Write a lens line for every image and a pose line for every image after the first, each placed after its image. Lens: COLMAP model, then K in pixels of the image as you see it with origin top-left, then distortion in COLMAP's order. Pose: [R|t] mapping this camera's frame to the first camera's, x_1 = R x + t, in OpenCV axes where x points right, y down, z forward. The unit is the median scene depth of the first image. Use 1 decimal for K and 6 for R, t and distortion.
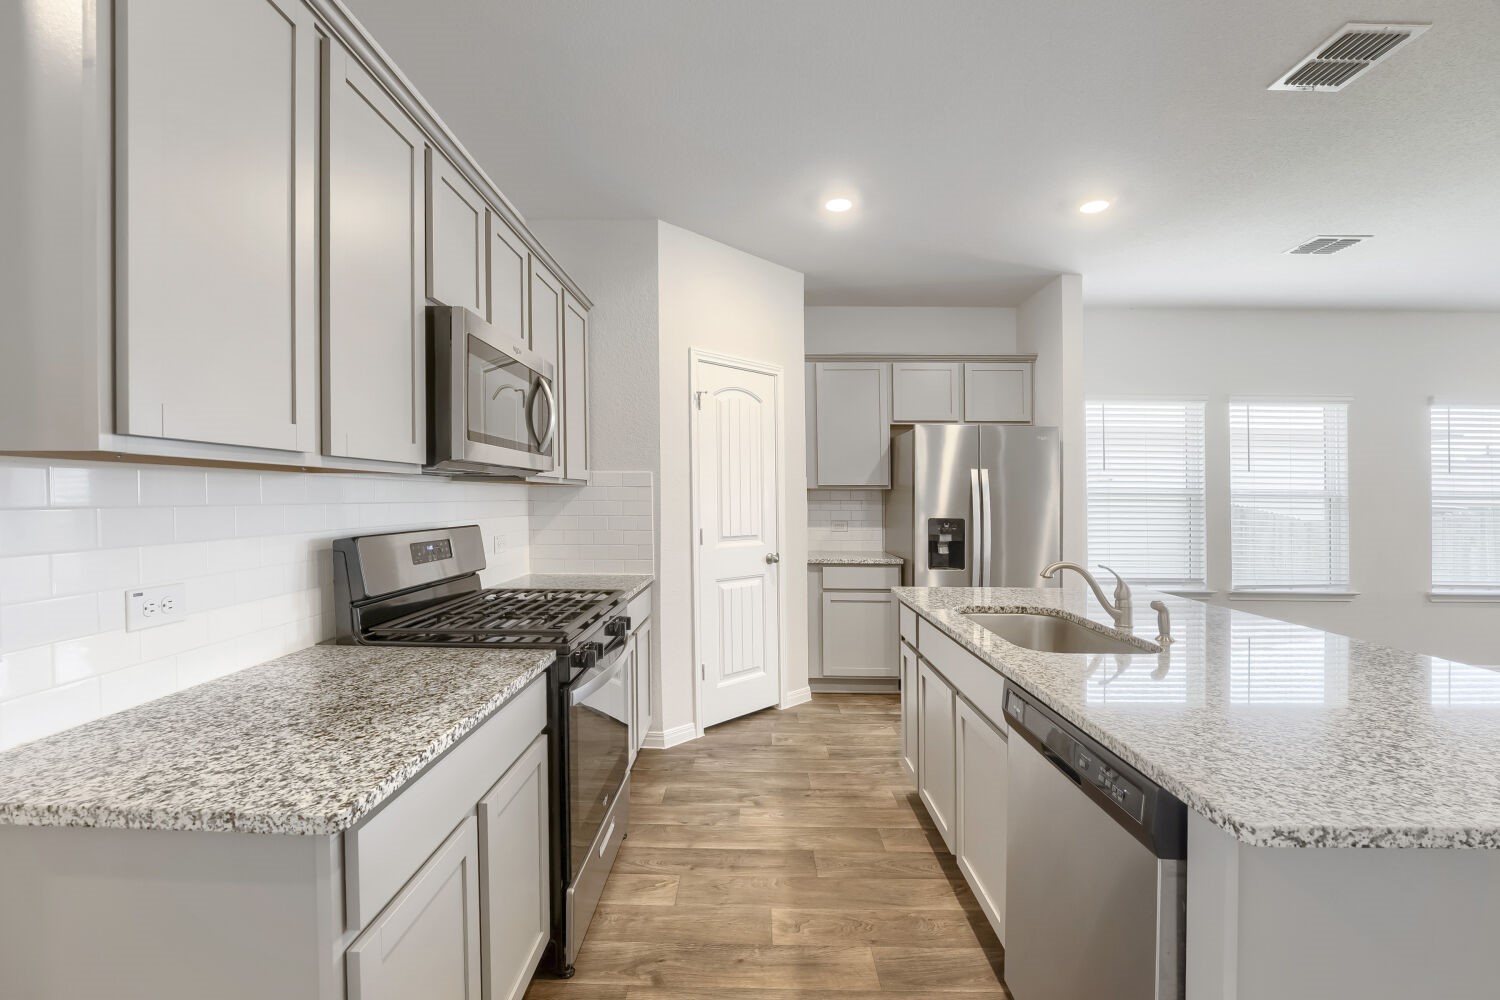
lens RADIAL K [[633.9, 0, 742.9], [0, 633.9, 505.4], [0, 0, 1]] dist [-0.022891, 0.000147]
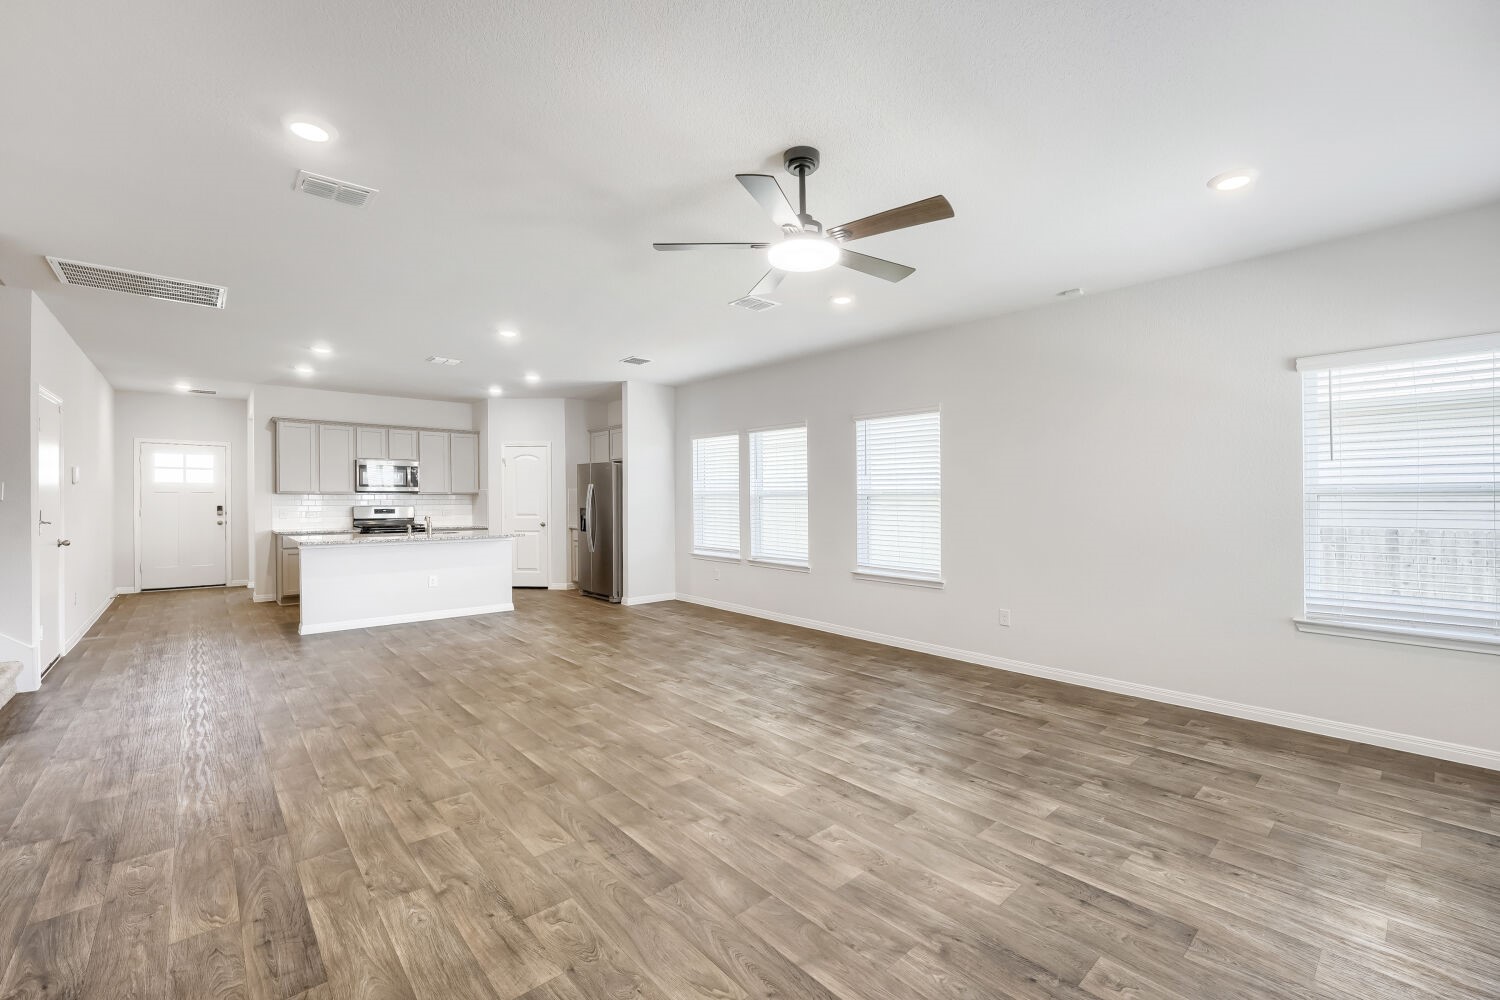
lens RADIAL K [[647.2, 0, 749.9], [0, 647.2, 489.2], [0, 0, 1]] dist [-0.000221, -0.000012]
pose [[0.687802, -0.012300, -0.725794, 0.445921], [-0.006950, 0.999699, -0.023528, 0.001706], [0.725865, 0.021227, 0.687509, -0.013555]]
